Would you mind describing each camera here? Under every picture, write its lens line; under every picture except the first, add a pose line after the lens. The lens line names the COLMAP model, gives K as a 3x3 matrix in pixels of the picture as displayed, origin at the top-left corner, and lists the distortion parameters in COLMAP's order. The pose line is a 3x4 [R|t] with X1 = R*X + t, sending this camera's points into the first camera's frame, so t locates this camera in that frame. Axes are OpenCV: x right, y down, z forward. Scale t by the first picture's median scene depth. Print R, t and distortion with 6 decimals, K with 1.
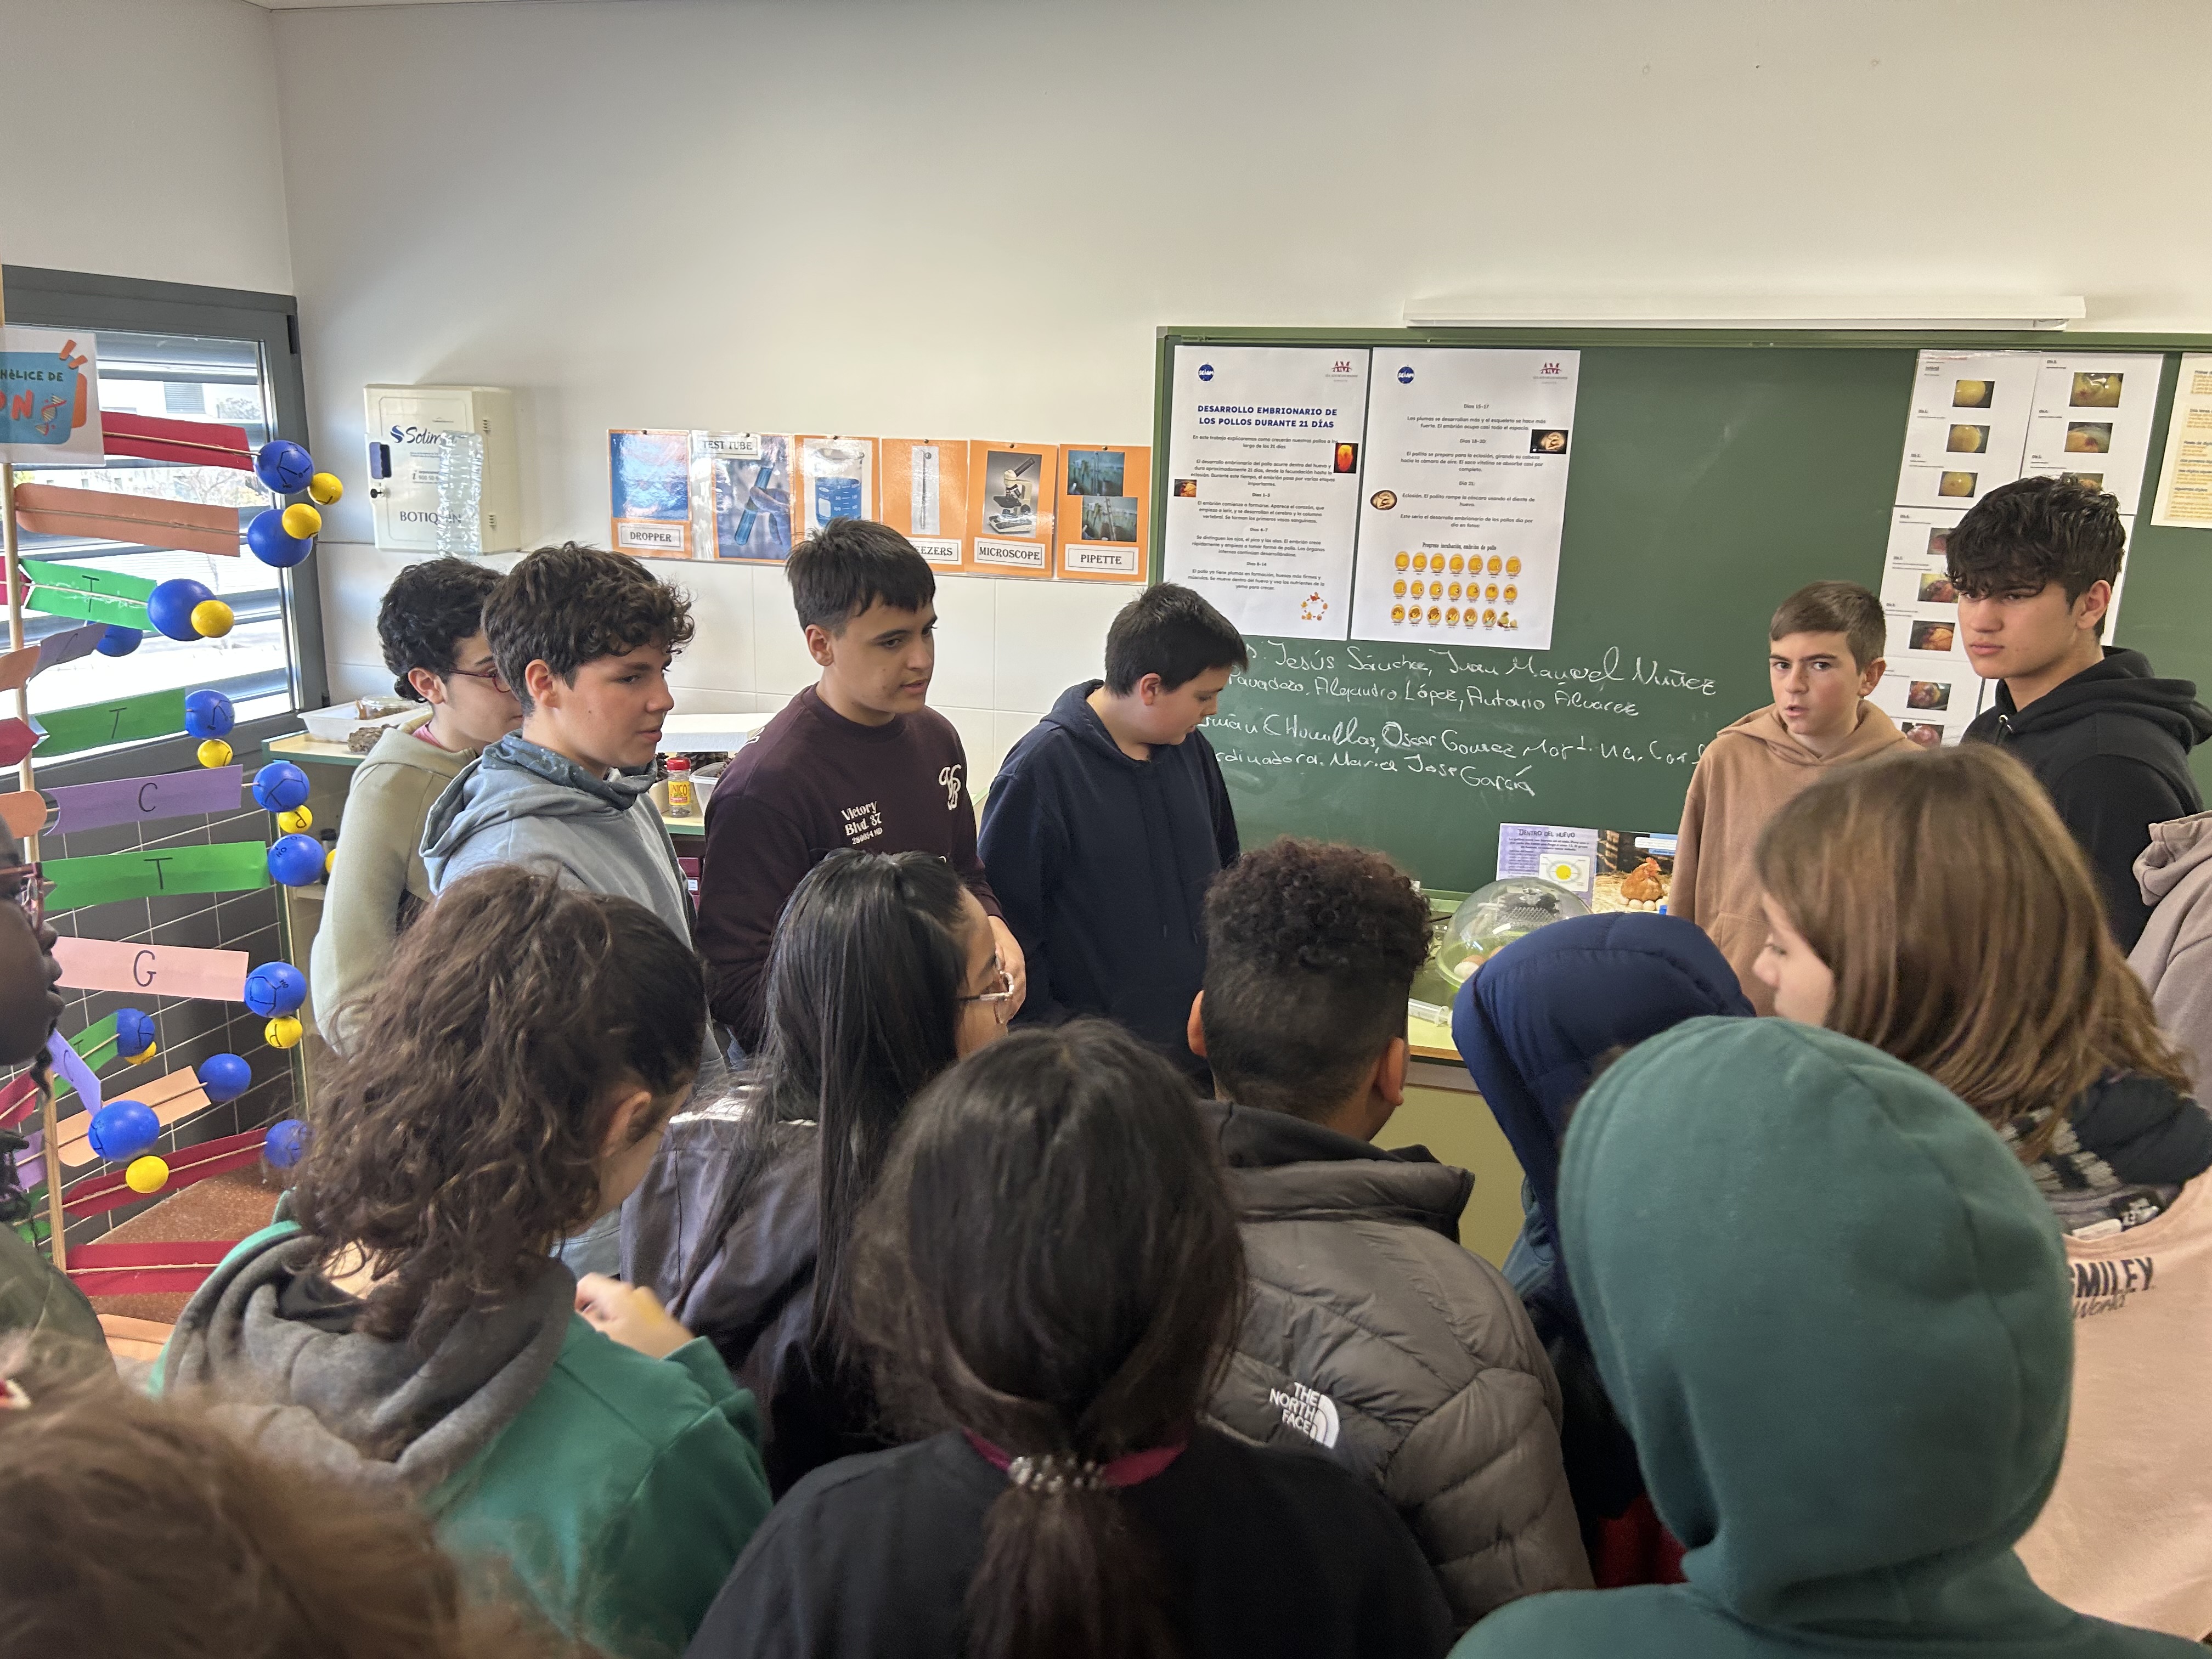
lens RADIAL K [[1671.3, 0, 1106.0], [0, 1671.3, 829.5], [0, 0, 1]] dist [0.032109, -0.058652]
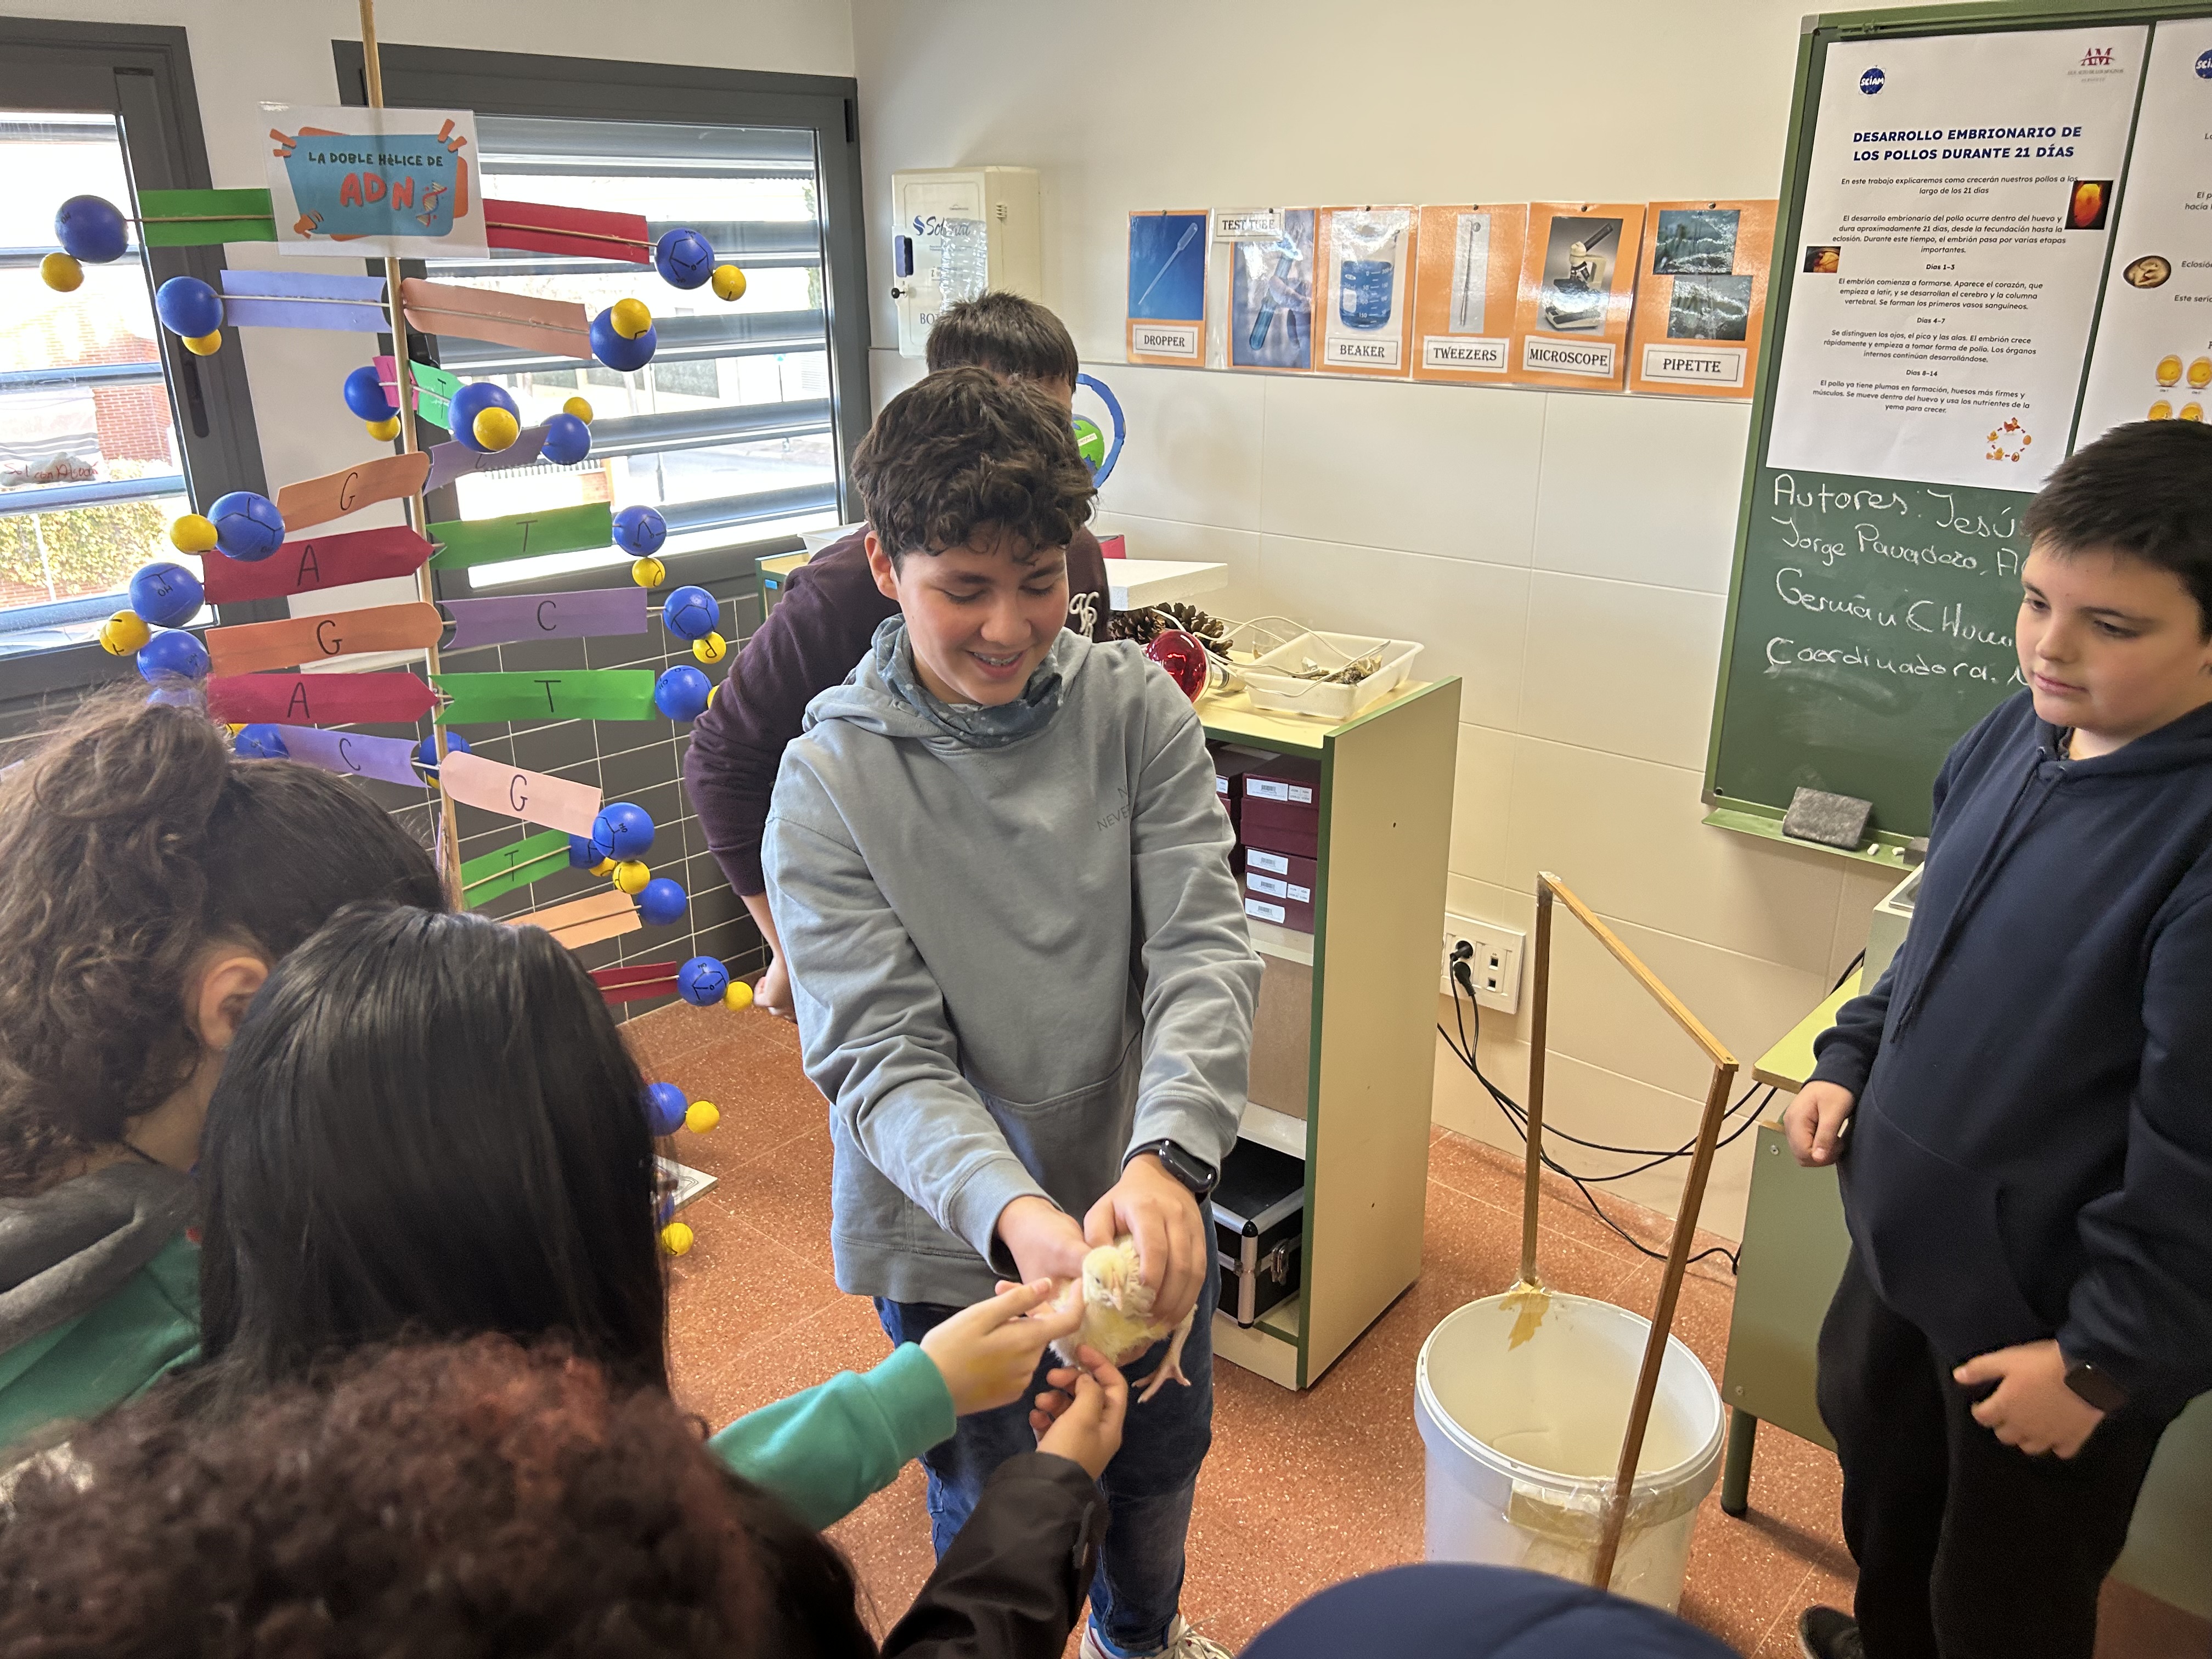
lens RADIAL K [[1671.3, 0, 1106.0], [0, 1671.3, 829.5], [0, 0, 1]] dist [0.032109, -0.058652]
pose [[0.874819, 0.130659, -0.466498, 0.141921], [-0.081753, 0.988949, 0.123679, -0.034586], [0.477502, -0.070059, 0.875833, 0.243551]]
